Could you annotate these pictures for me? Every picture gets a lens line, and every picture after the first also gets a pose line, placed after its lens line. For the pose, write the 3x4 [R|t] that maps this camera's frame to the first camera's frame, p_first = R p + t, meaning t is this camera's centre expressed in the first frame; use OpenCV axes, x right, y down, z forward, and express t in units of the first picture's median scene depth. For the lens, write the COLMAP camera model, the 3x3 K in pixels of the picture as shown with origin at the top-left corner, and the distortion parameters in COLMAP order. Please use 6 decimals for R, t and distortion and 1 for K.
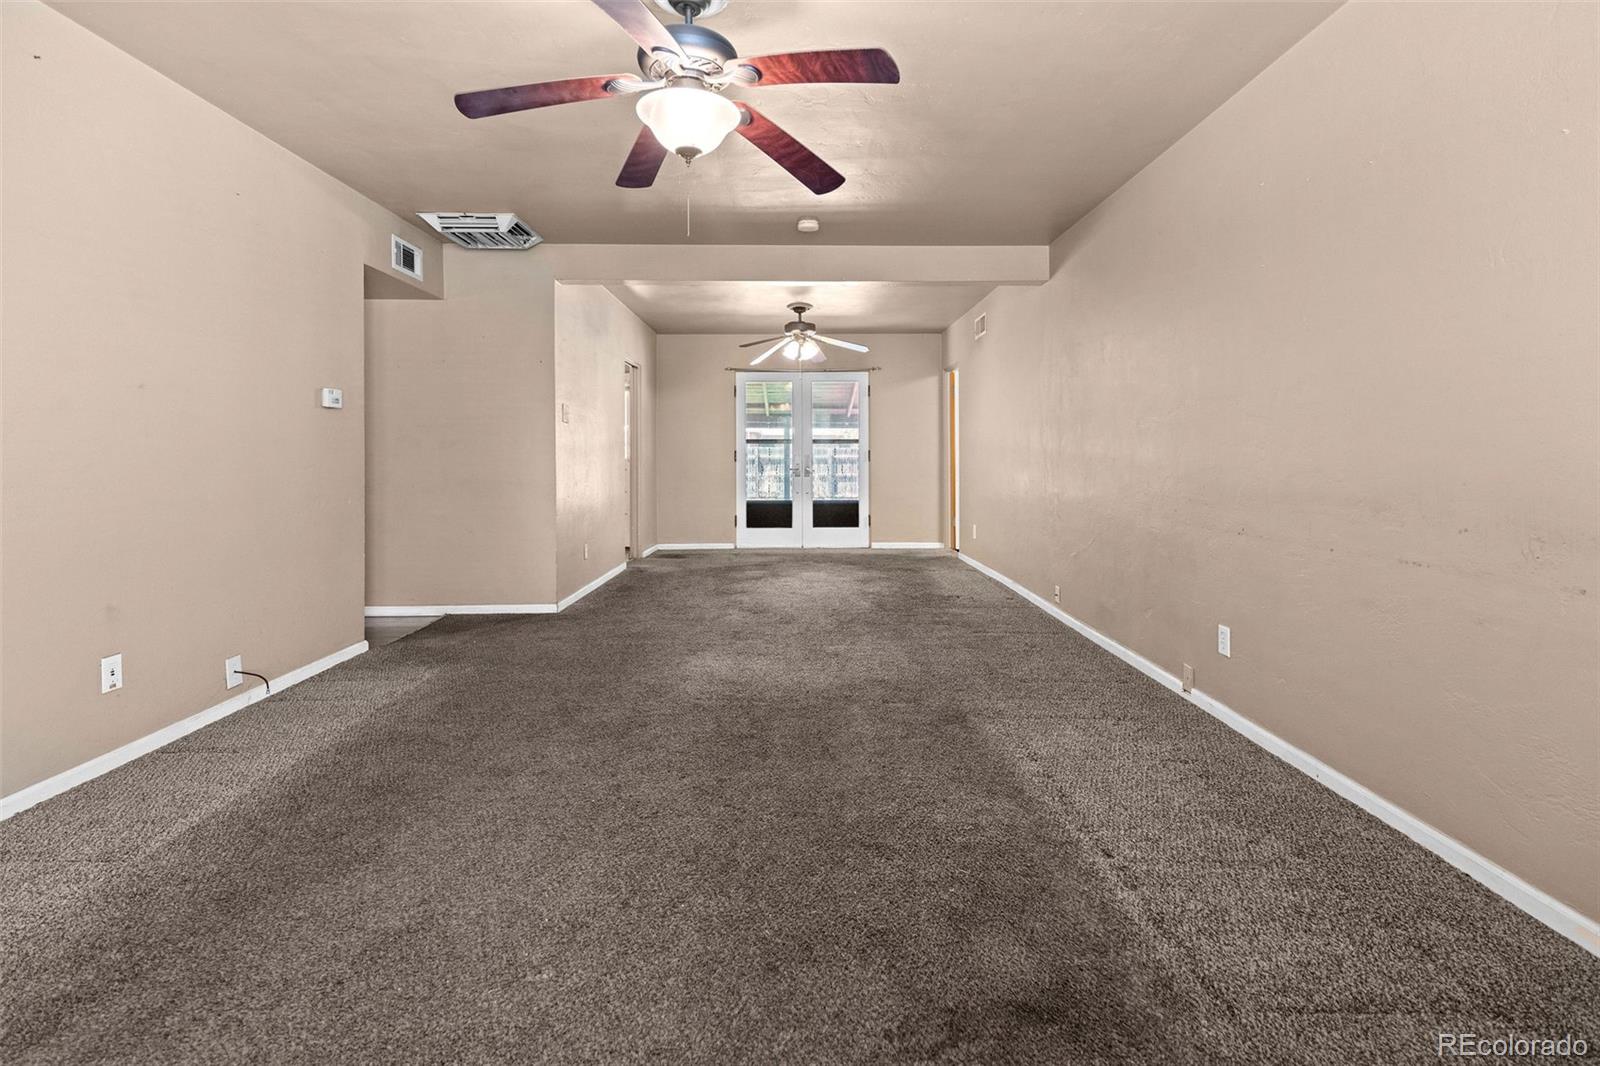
lens RADIAL K [[744.3, 0, 799.4], [0, 744.3, 458.0], [0, 0, 1]] dist [0.004332, -0.000039]
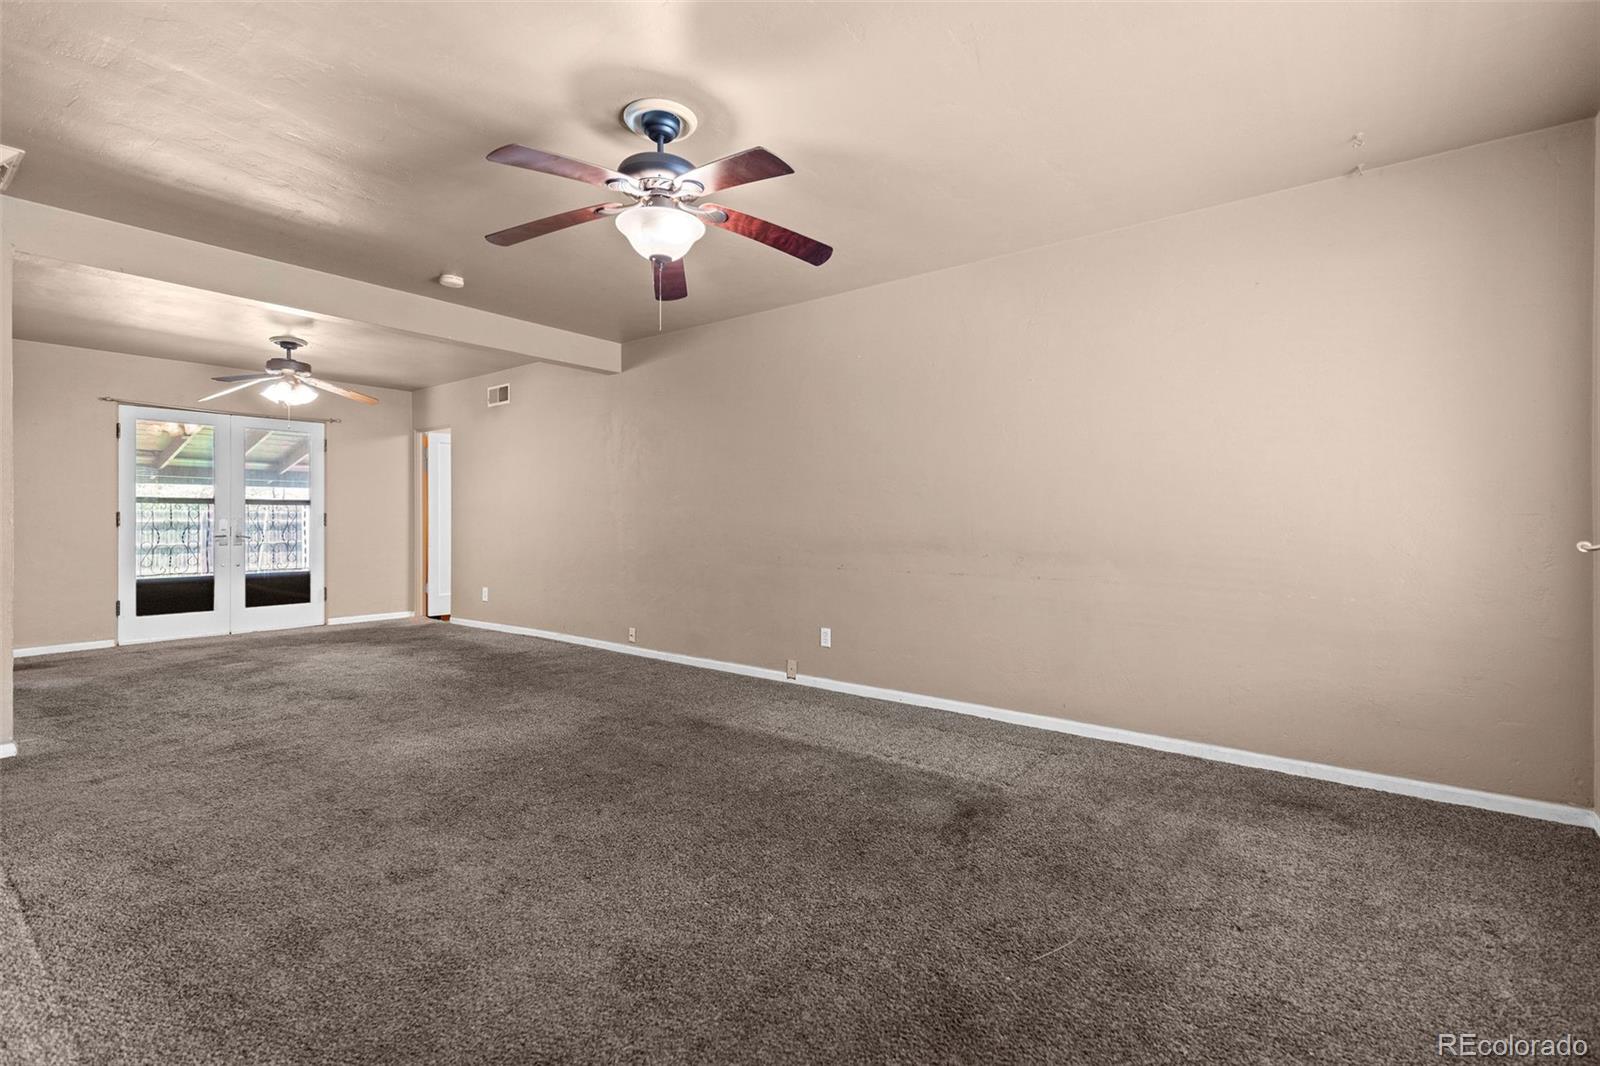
lens RADIAL K [[729.9, 0, 798.8], [0, 729.9, 521.6], [0, 0, 1]] dist [0.006881, -0.000649]
pose [[0.626587, 0.000432, 0.779352, -0.231769], [0.001071, 0.999998, -0.001416, 0.001083], [-0.779351, 0.001722, 0.626585, 0.028476]]
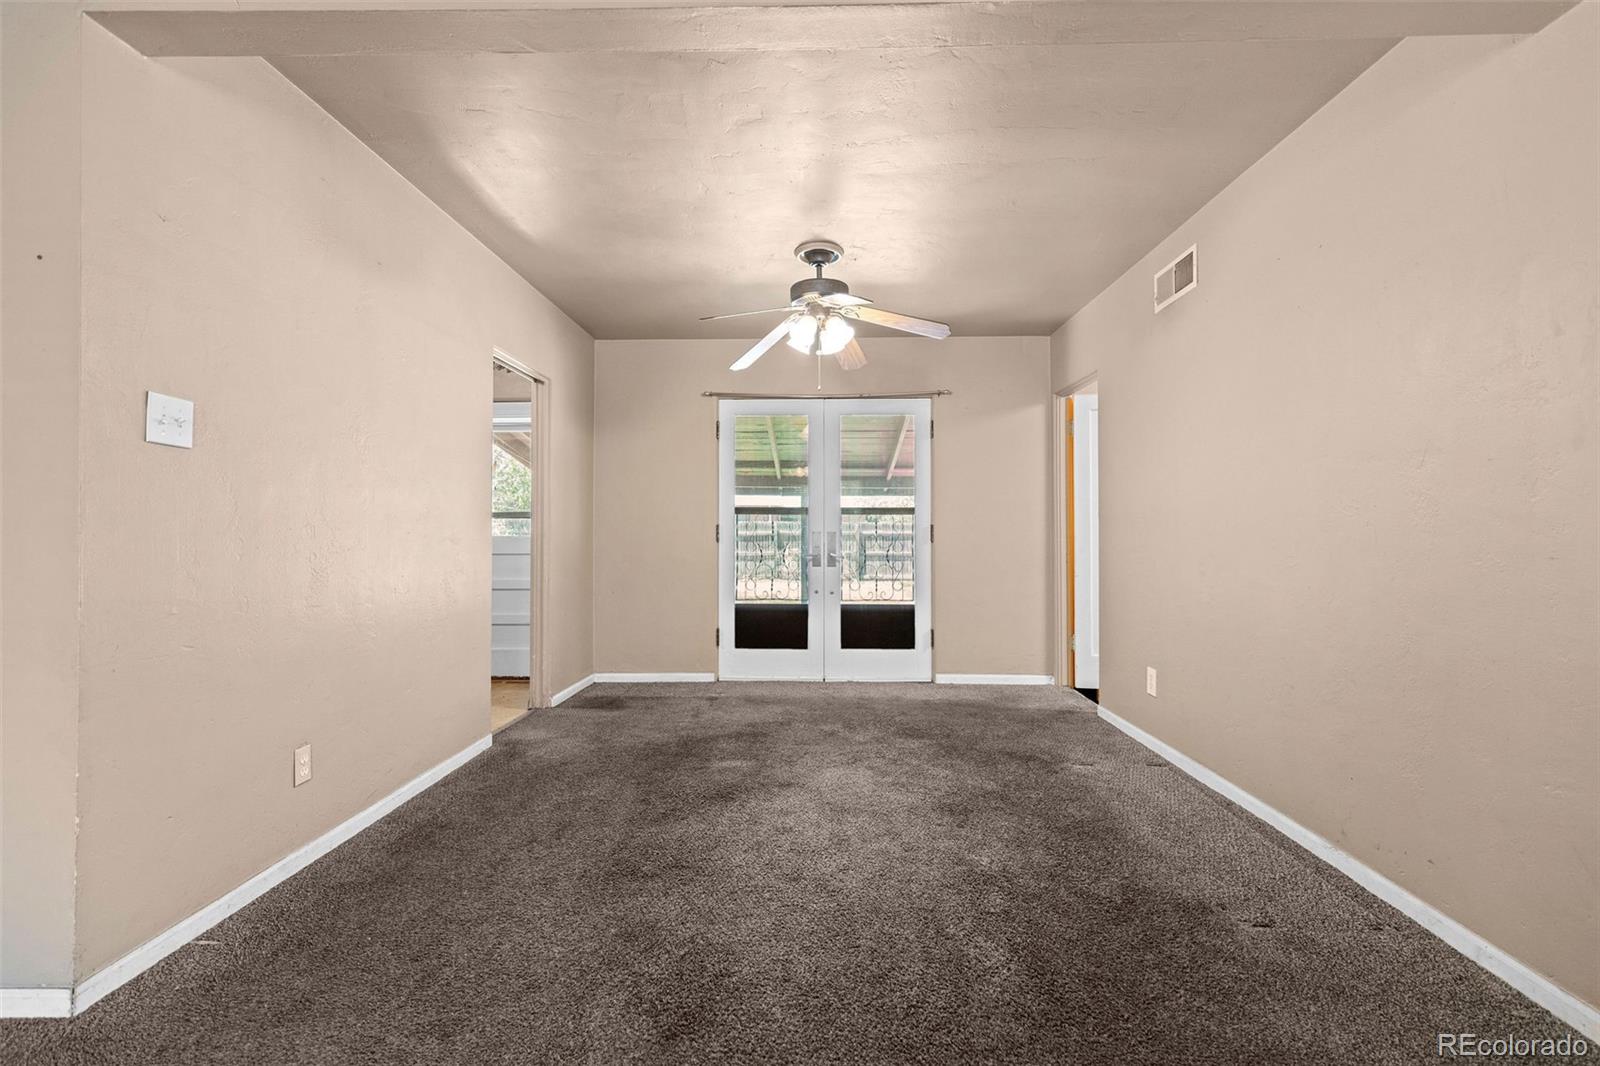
lens RADIAL K [[723.8, 0, 796.3], [0, 723.8, 524.8], [0, 0, 1]] dist [0.007429, -0.000487]
pose [[0.999264, 0.002481, -0.038286, 0.003814], [-0.002903, 0.999936, -0.010967, -0.003764], [0.038256, 0.011070, 0.999207, 0.399797]]
